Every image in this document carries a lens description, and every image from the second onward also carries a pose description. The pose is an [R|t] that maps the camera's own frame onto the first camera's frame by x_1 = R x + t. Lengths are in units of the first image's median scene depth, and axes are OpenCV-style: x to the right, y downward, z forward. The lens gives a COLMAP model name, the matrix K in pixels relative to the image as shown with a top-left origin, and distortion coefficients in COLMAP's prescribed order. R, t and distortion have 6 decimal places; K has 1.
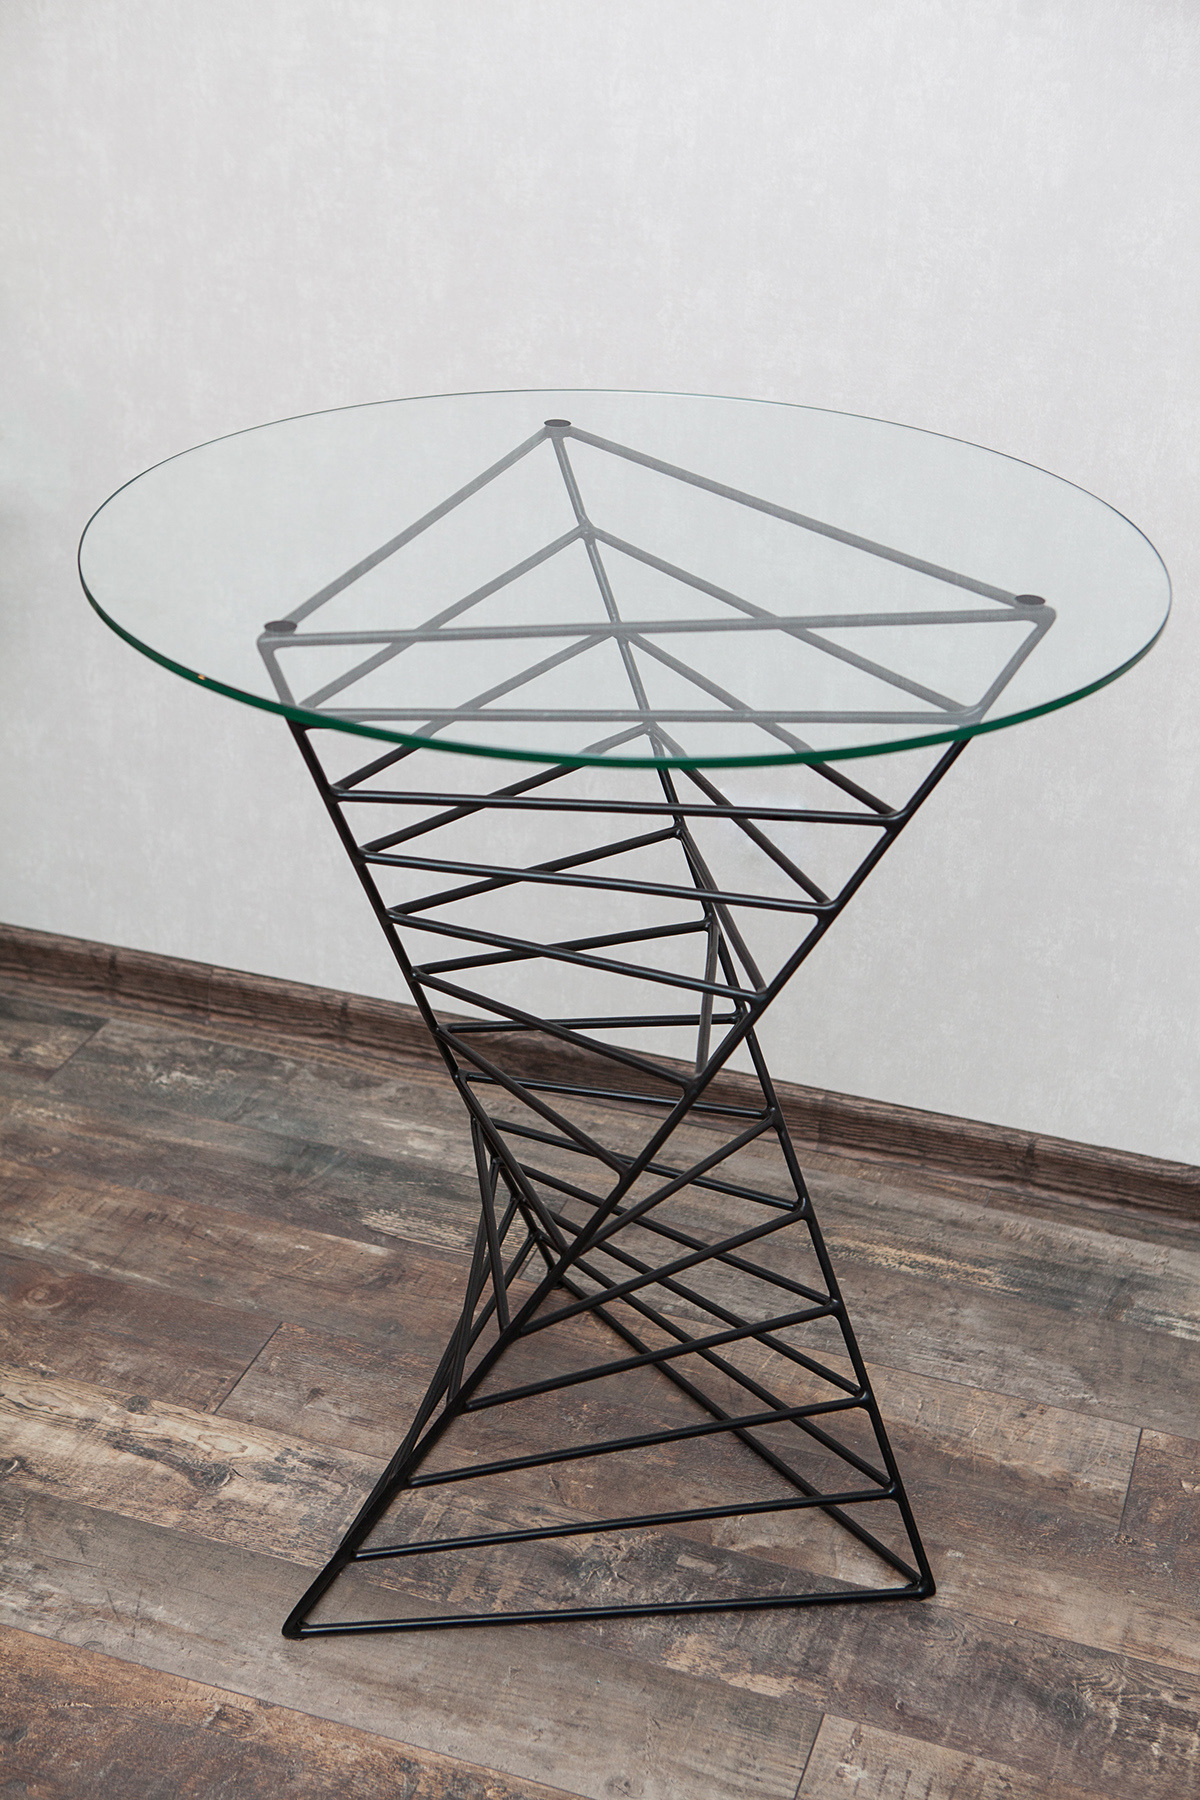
lens RADIAL K [[2494.2, 0, 600.0], [0, 2494.2, 900.0], [0, 0, 1]] dist [0.032787, 0.061808]
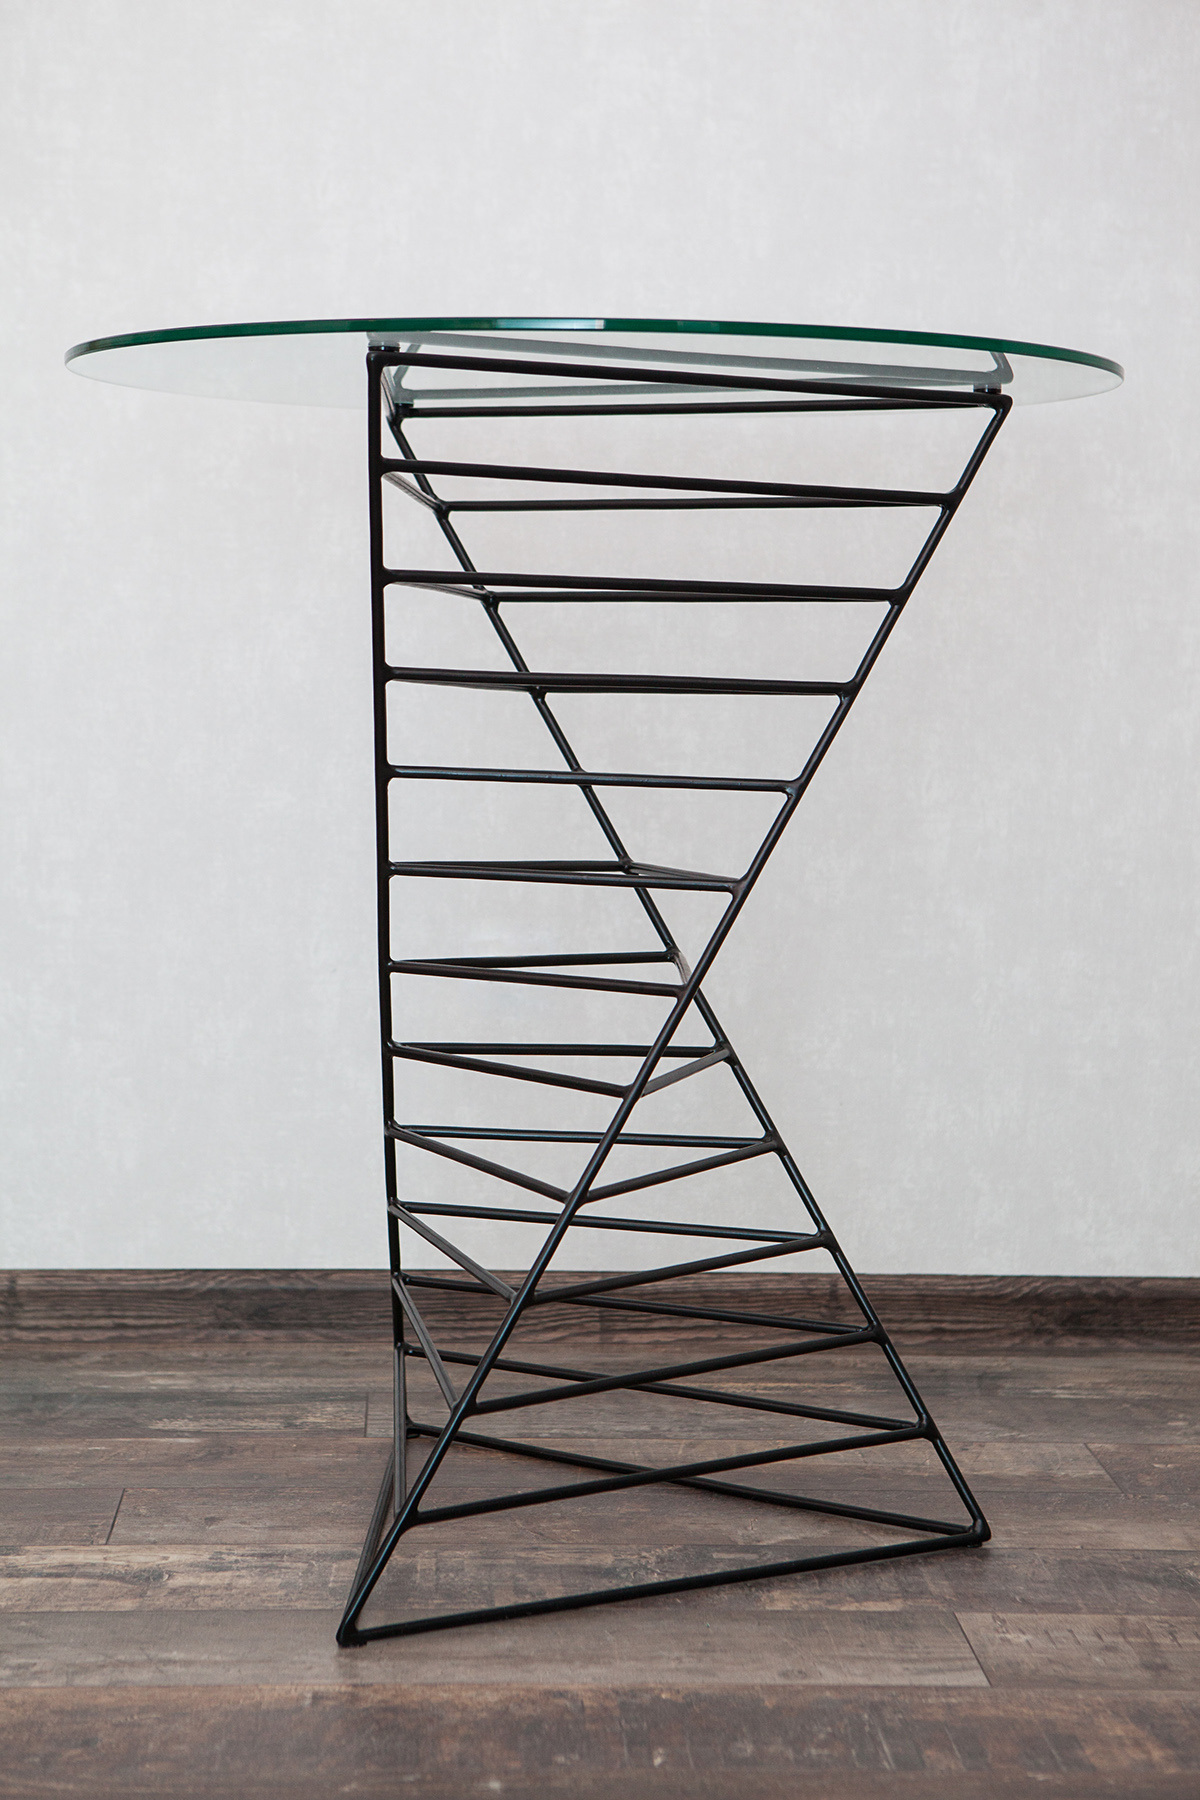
lens RADIAL K [[3112.5, 0, 600.0], [0, 3112.5, 900.0], [0, 0, 1]] dist [0.203368, -0.205164]
pose [[0.924704, -0.050230, 0.377359, -0.351902], [0.187824, 0.922406, -0.337474, 0.357183], [-0.331127, 0.382941, 0.862387, -0.021436]]
